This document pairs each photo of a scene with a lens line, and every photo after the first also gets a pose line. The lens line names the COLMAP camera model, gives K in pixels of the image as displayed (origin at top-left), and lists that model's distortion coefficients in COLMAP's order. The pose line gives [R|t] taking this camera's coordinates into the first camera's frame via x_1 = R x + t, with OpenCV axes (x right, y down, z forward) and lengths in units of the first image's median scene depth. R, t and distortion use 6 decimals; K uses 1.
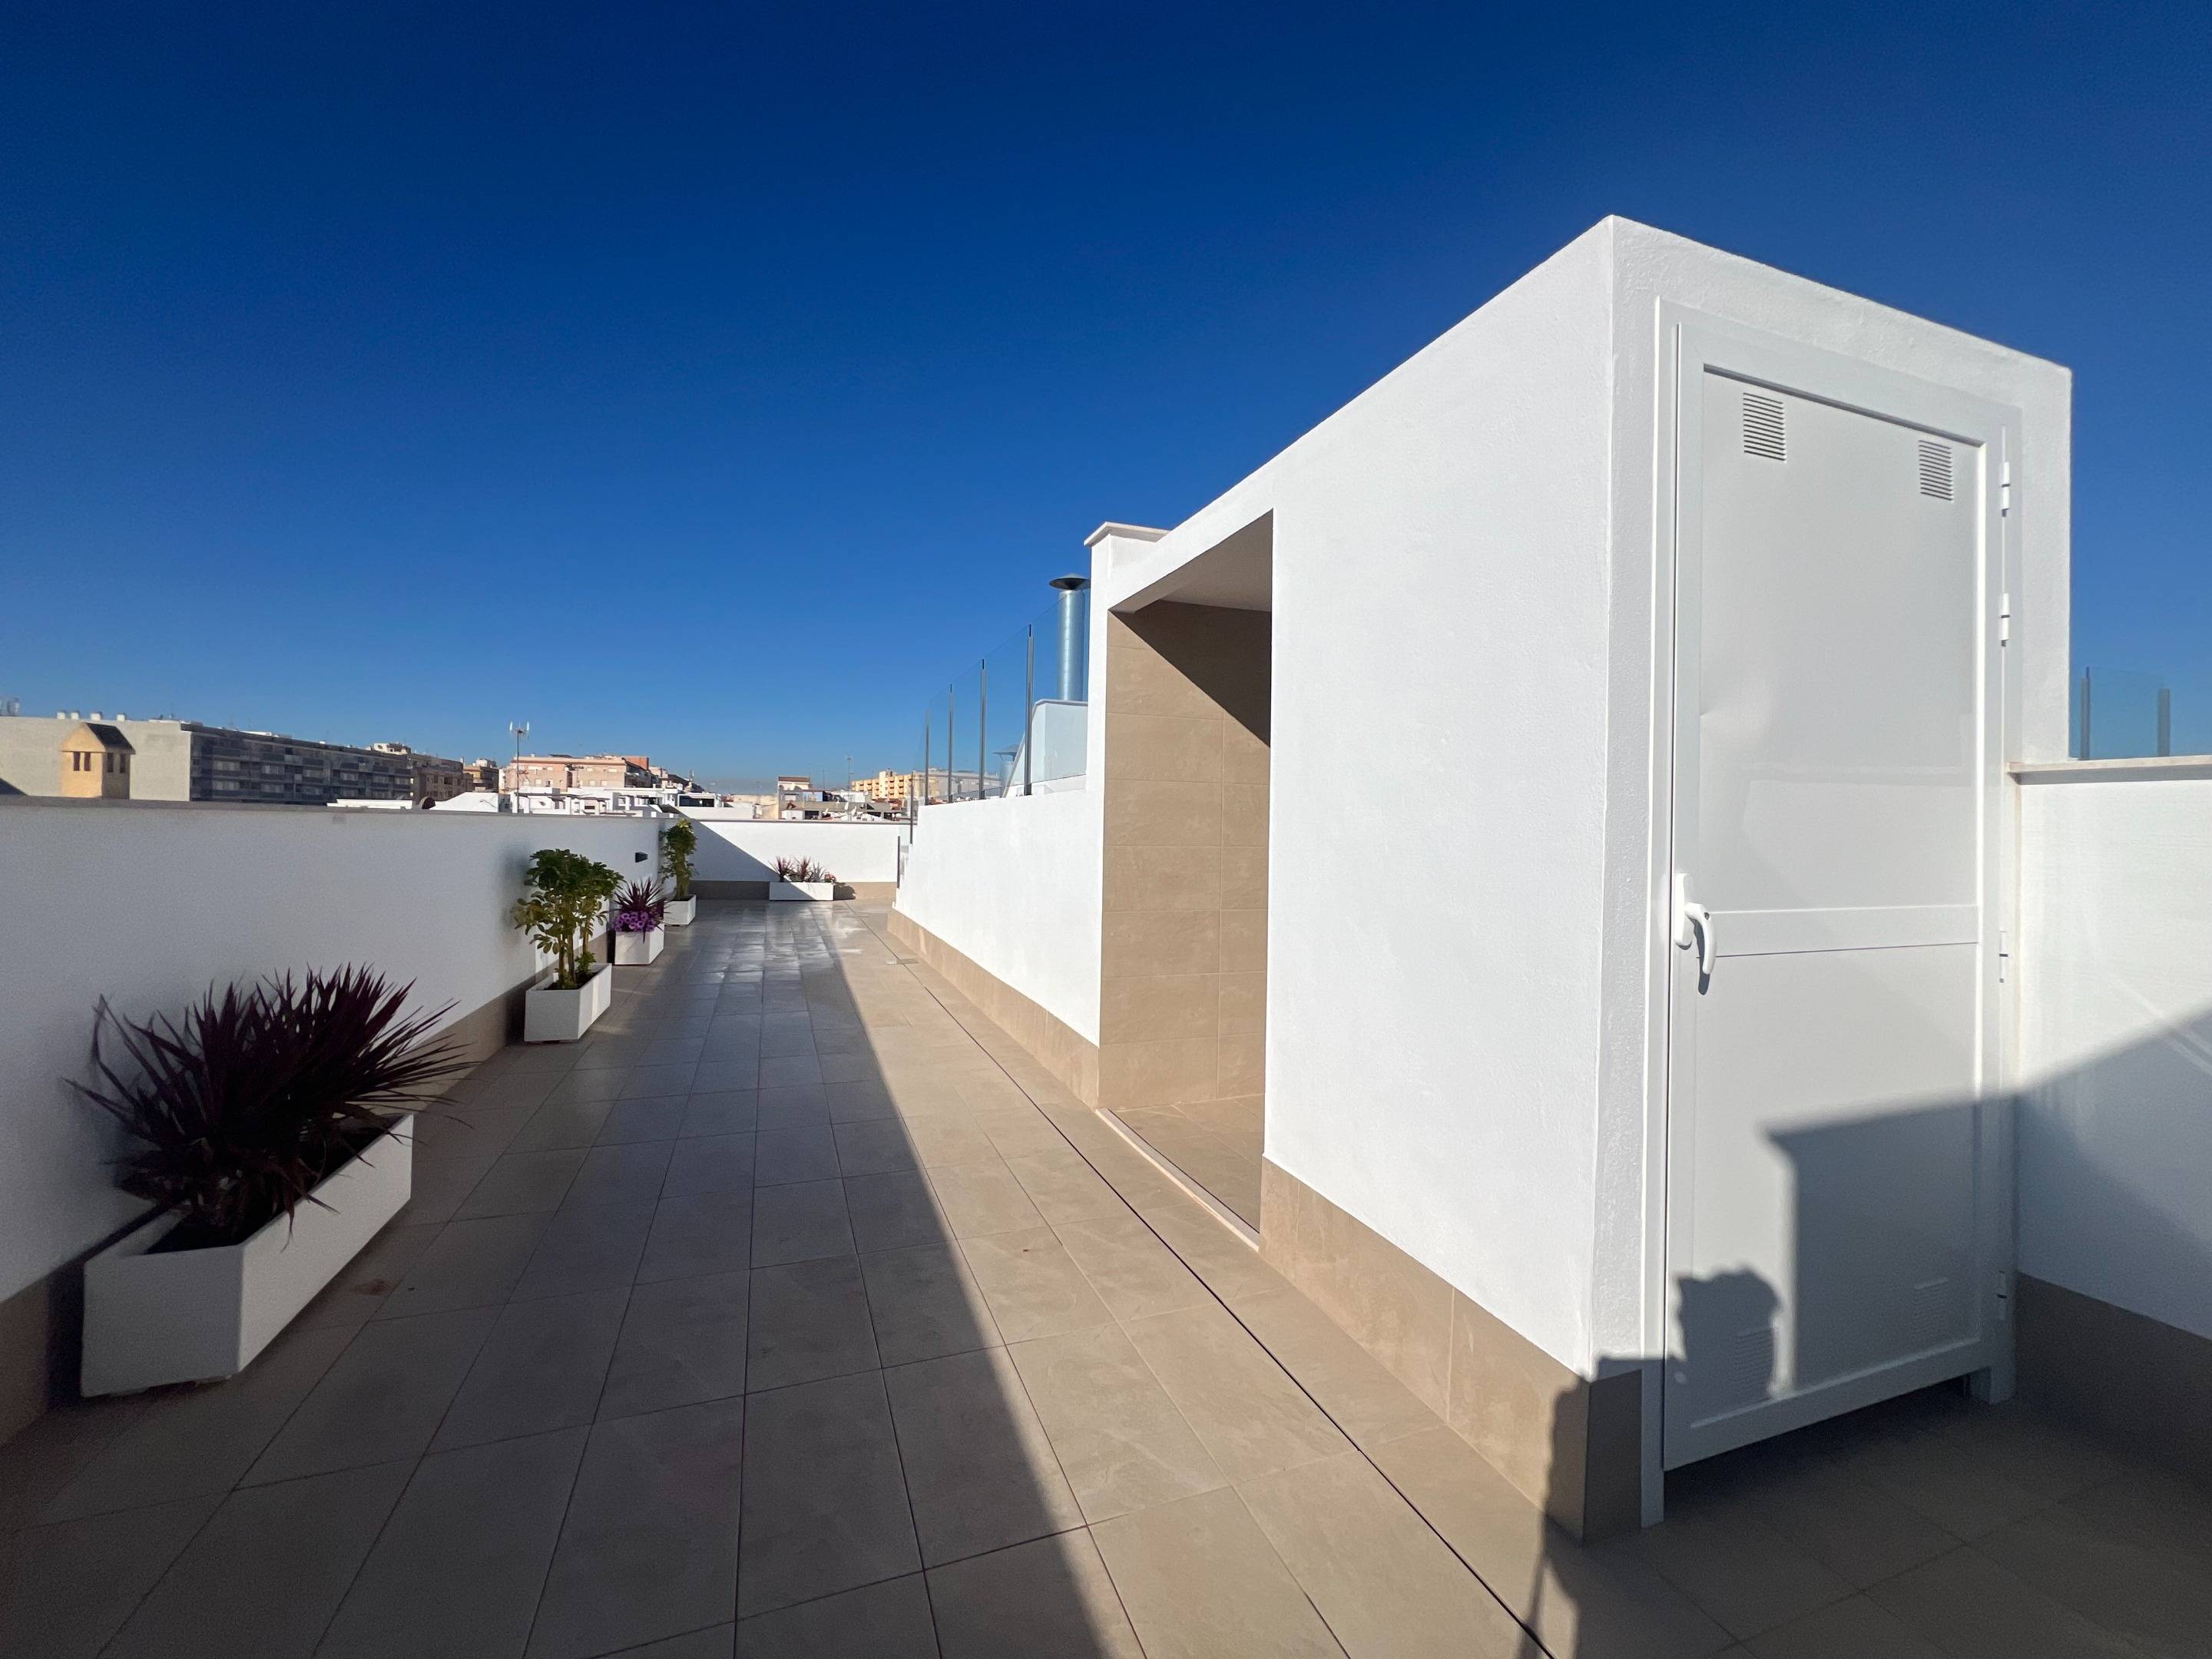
lens RADIAL K [[895.1, 0, 1102.0], [0, 895.1, 827.0], [0, 0, 1]] dist [0.000820, -0.000048]
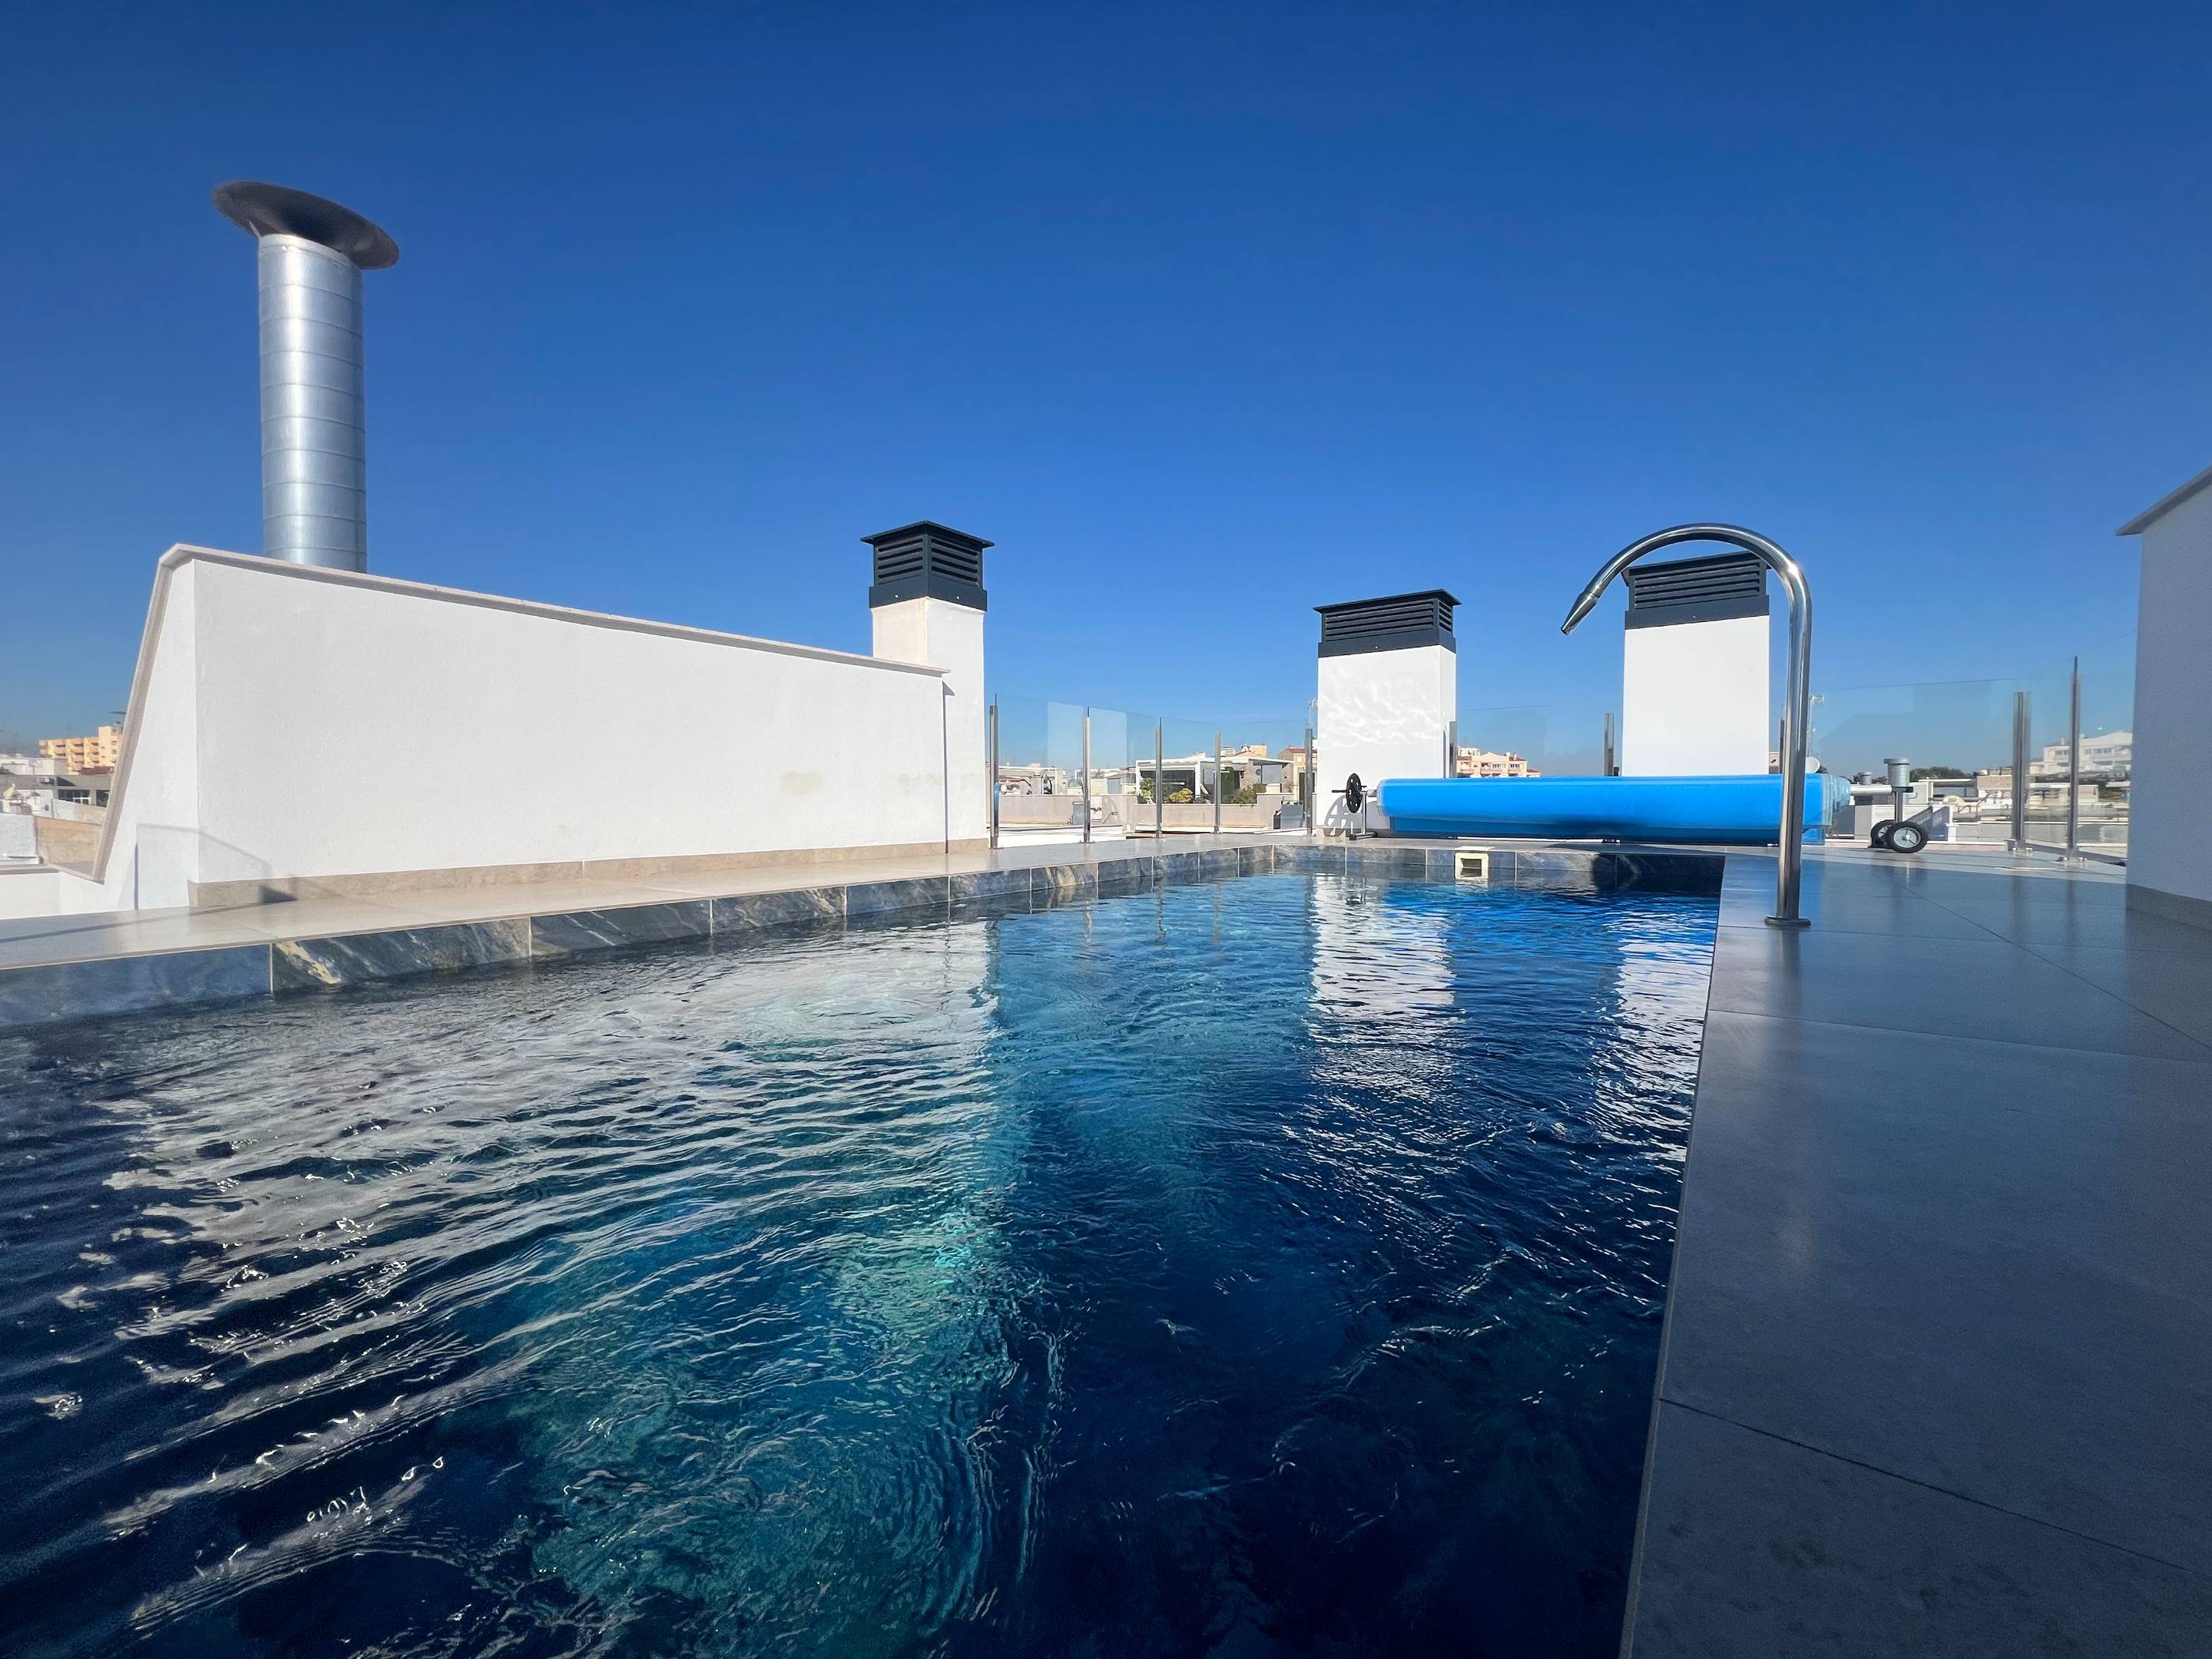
lens RADIAL K [[897.1, 0, 1100.9], [0, 897.1, 826.7], [0, 0, 1]] dist [0.000842, 0.000015]
pose [[0.826624, -0.034738, 0.561681, 0.010972], [0.015939, 0.999138, 0.038336, -0.048371], [-0.562528, -0.022737, 0.826465, 0.488644]]
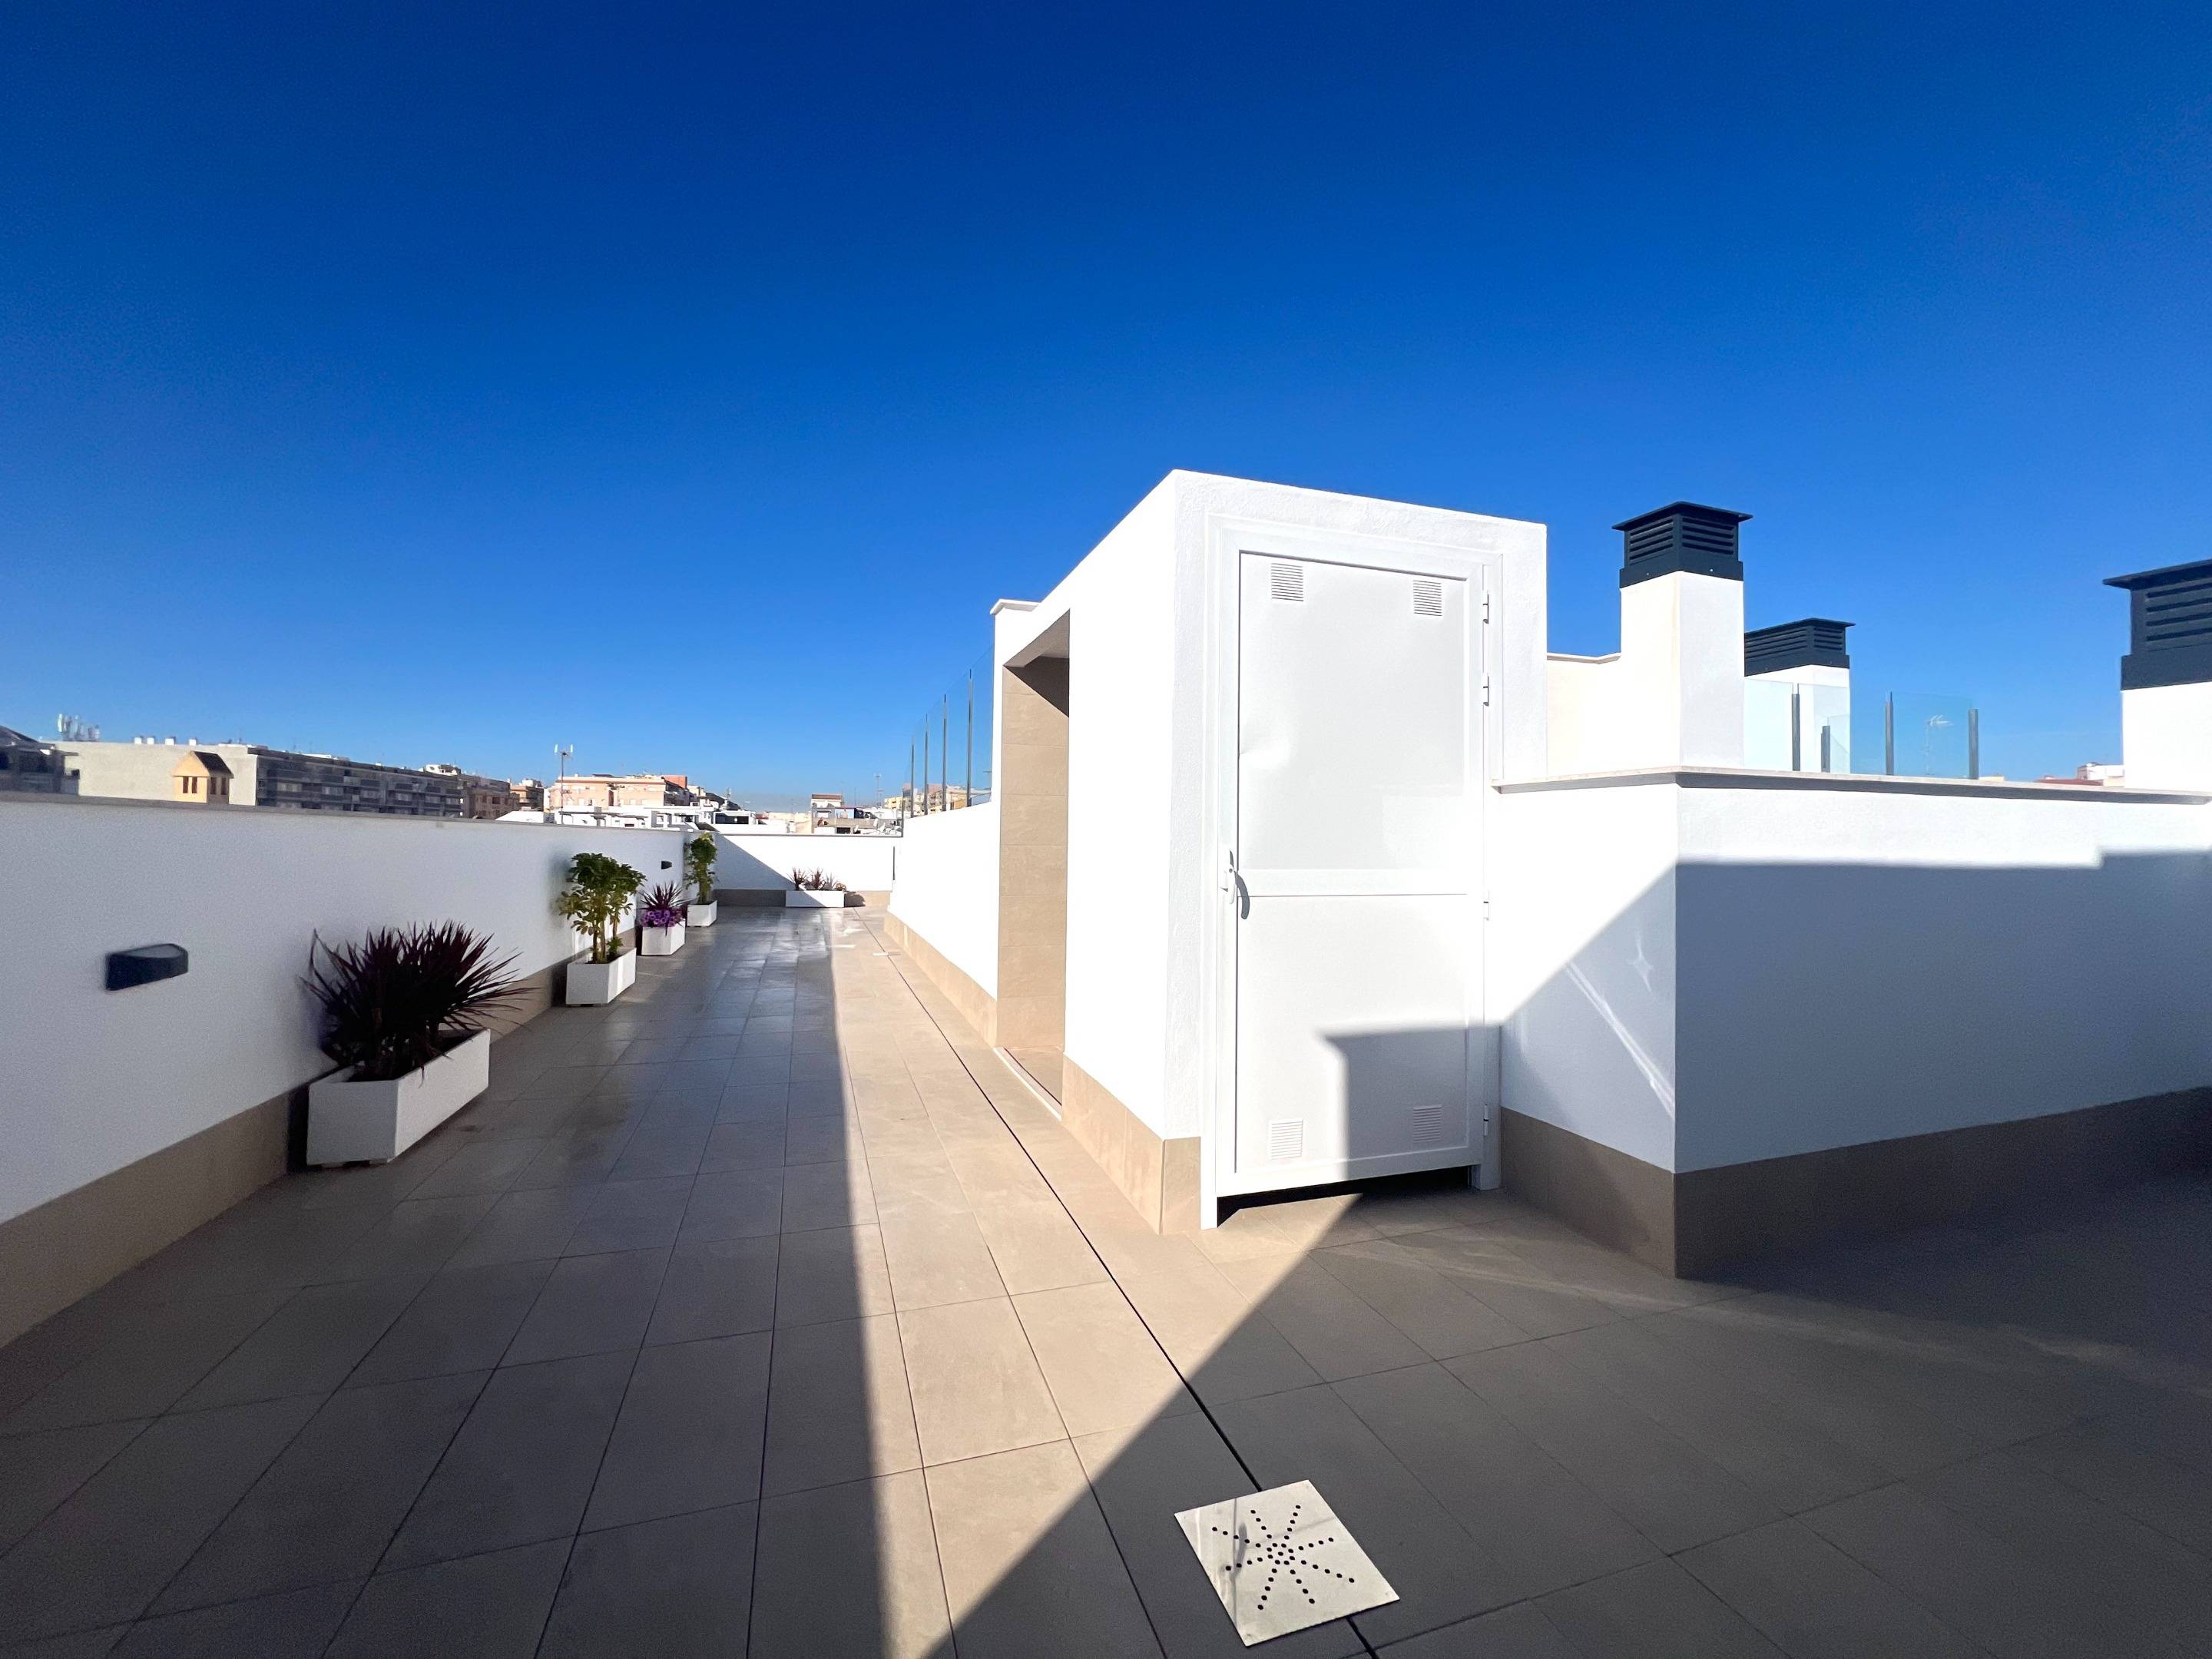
lens RADIAL K [[897.1, 0, 1100.9], [0, 897.1, 826.7], [0, 0, 1]] dist [0.000842, 0.000015]
pose [[0.999307, -0.005219, -0.036854, 0.072344], [0.004561, 0.999829, -0.017916, 0.006606], [0.036941, 0.017736, 0.999160, -0.111061]]
